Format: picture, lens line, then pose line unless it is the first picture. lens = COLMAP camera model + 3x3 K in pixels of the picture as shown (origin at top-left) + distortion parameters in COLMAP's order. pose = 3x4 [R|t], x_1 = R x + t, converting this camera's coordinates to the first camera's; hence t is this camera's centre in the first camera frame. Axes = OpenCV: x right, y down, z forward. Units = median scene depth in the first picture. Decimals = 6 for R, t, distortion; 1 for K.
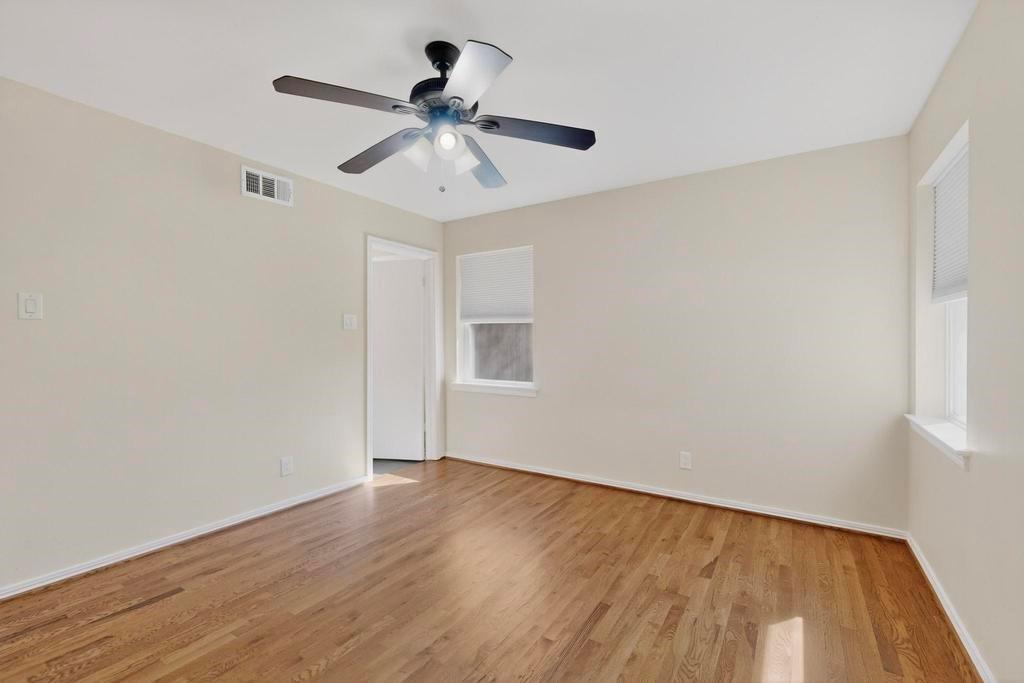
lens RADIAL K [[444.9, 0, 512.0], [0, 444.9, 341.5], [0, 0, 1]] dist [0.001648, 0.000053]
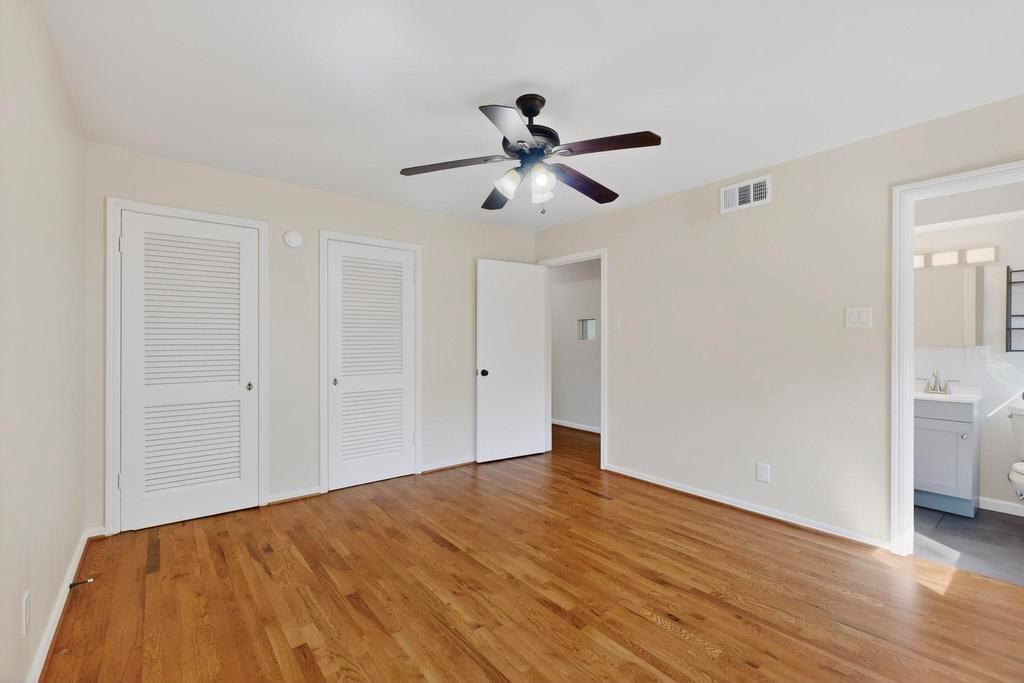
lens RADIAL K [[444.9, 0, 512.0], [0, 444.9, 341.5], [0, 0, 1]] dist [0.001648, 0.000053]
pose [[-0.312701, 0.004149, -0.949842, 0.701704], [0.000942, 0.999991, 0.004058, -0.012027], [0.949851, 0.000374, -0.312702, 0.930868]]
